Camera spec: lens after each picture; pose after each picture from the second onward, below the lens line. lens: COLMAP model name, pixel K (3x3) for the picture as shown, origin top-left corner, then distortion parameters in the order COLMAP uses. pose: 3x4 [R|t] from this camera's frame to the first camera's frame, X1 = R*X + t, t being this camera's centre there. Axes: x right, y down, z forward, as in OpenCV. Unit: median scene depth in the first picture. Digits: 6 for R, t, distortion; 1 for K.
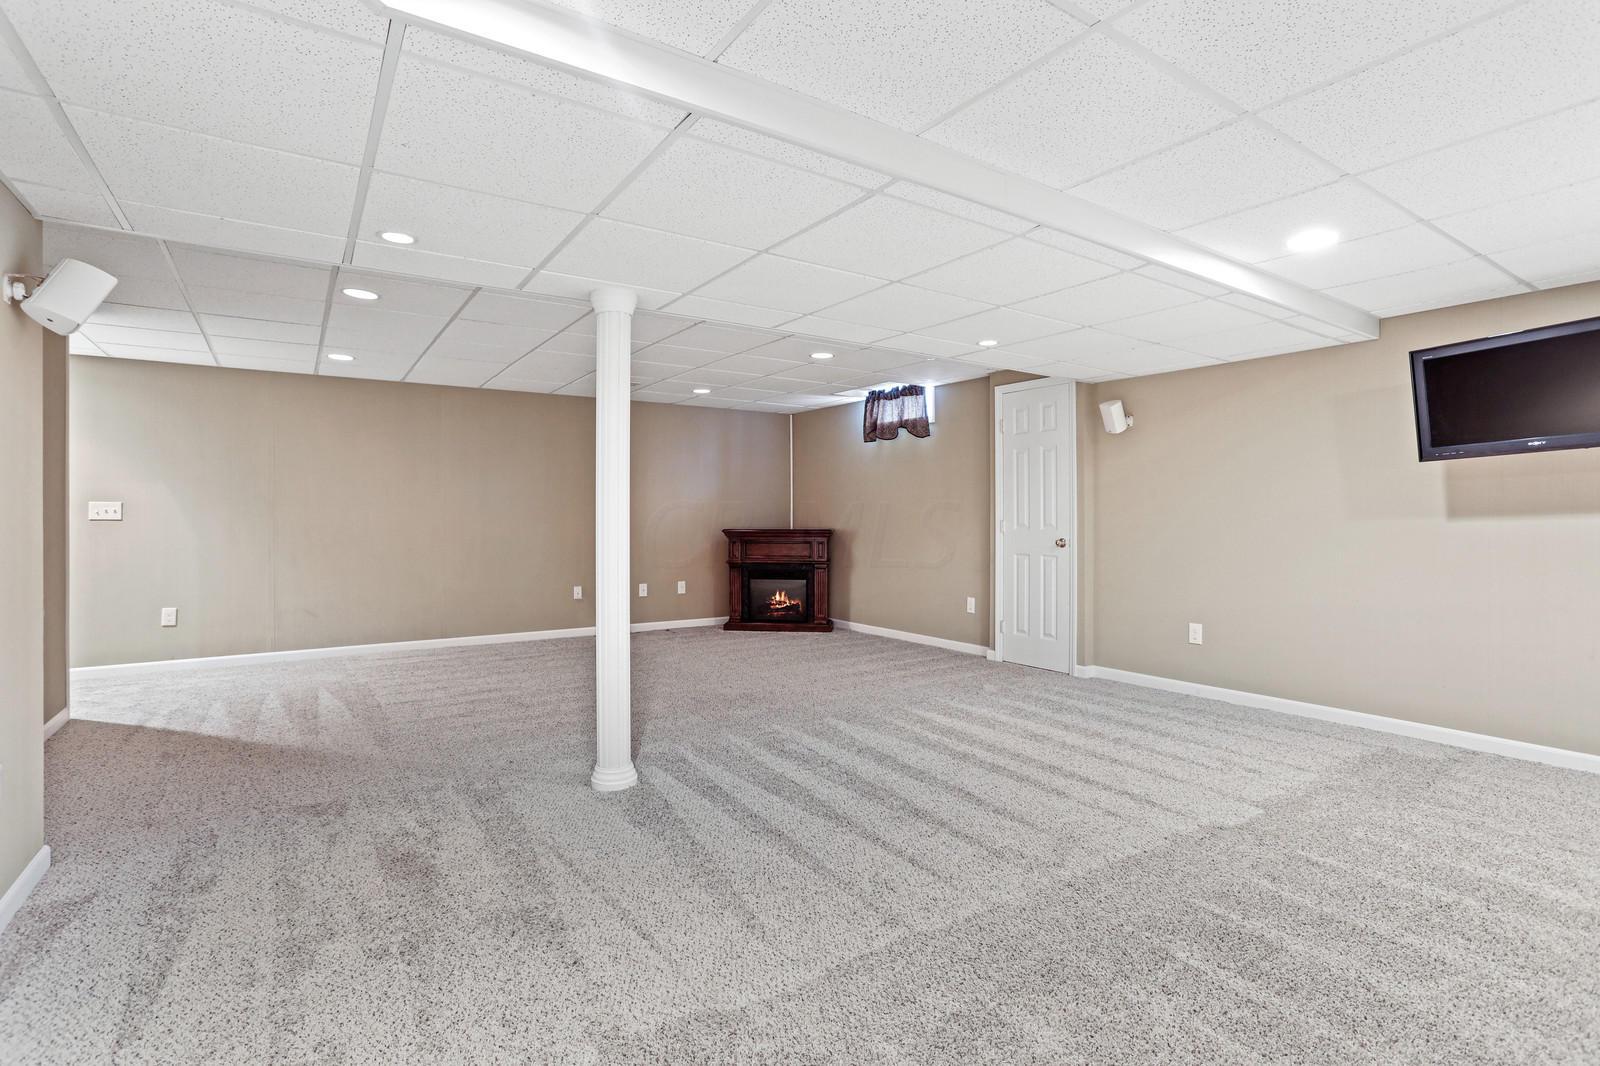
lens RADIAL K [[770.4, 0, 798.3], [0, 770.4, 522.7], [0, 0, 1]] dist [-0.061422, 0.032679]
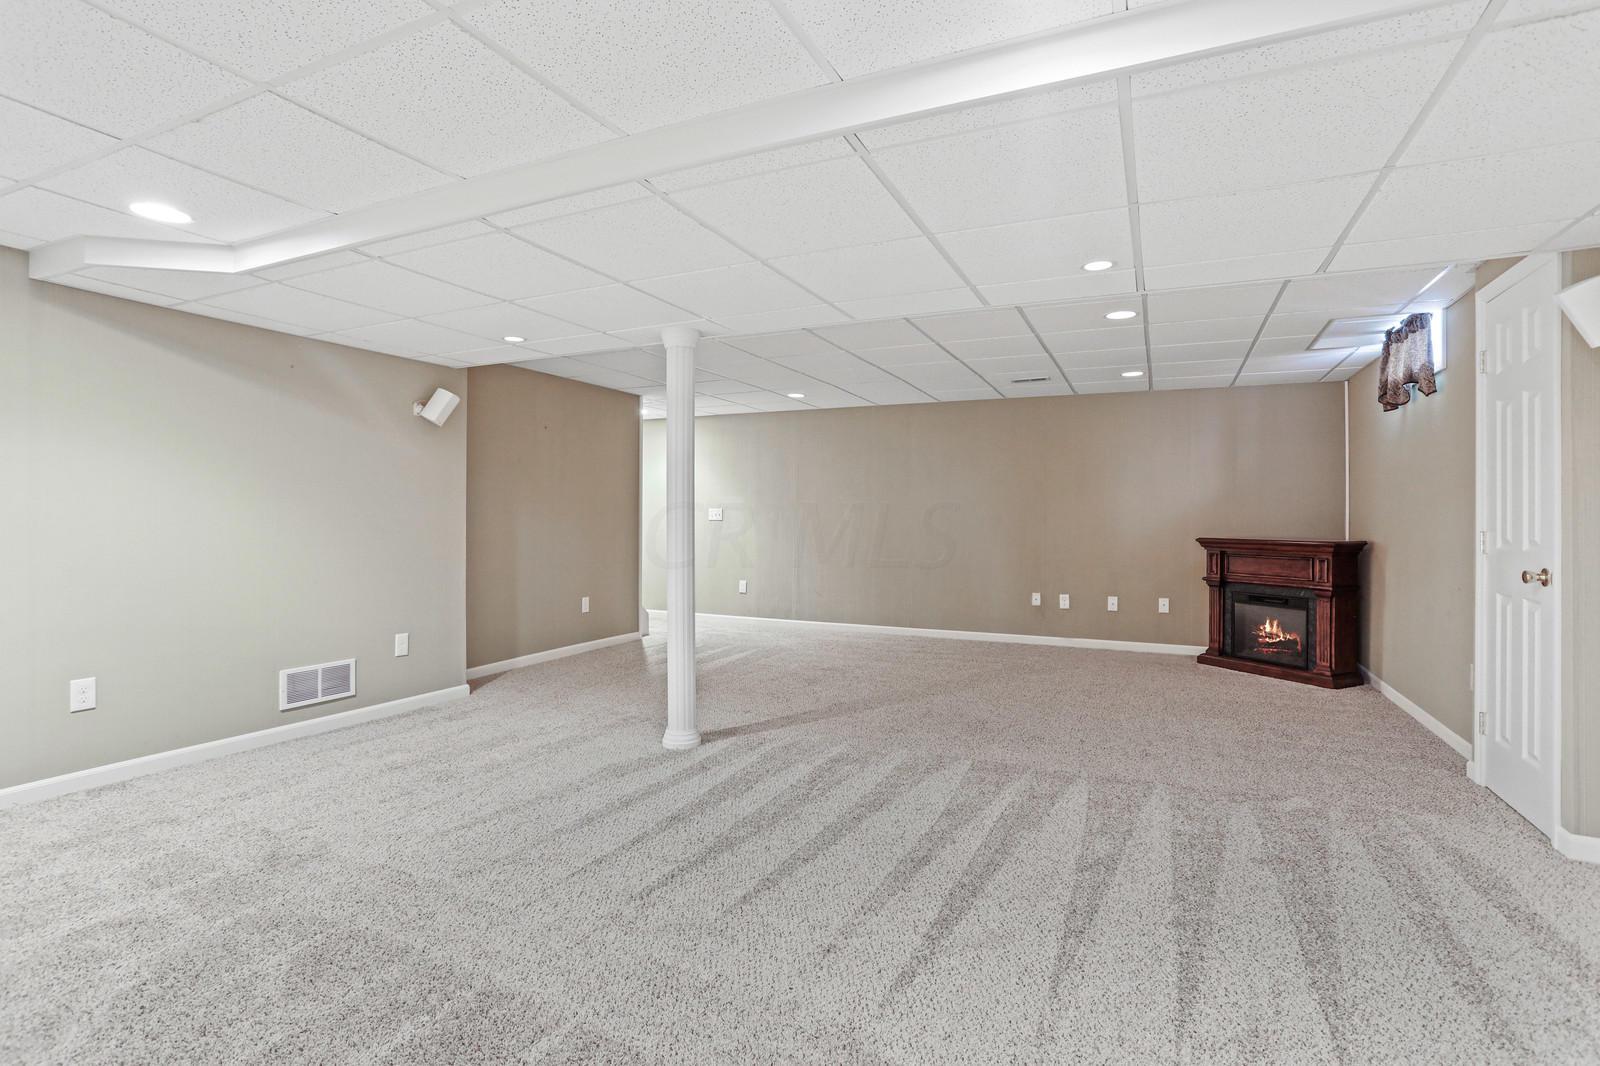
lens RADIAL K [[770.4, 0, 798.3], [0, 770.4, 522.7], [0, 0, 1]] dist [-0.061422, 0.032679]
pose [[0.514710, 0.008316, -0.857324, 0.470129], [-0.013917, 0.999902, 0.001344, -0.003207], [0.857251, 0.011240, 0.514776, 0.292047]]
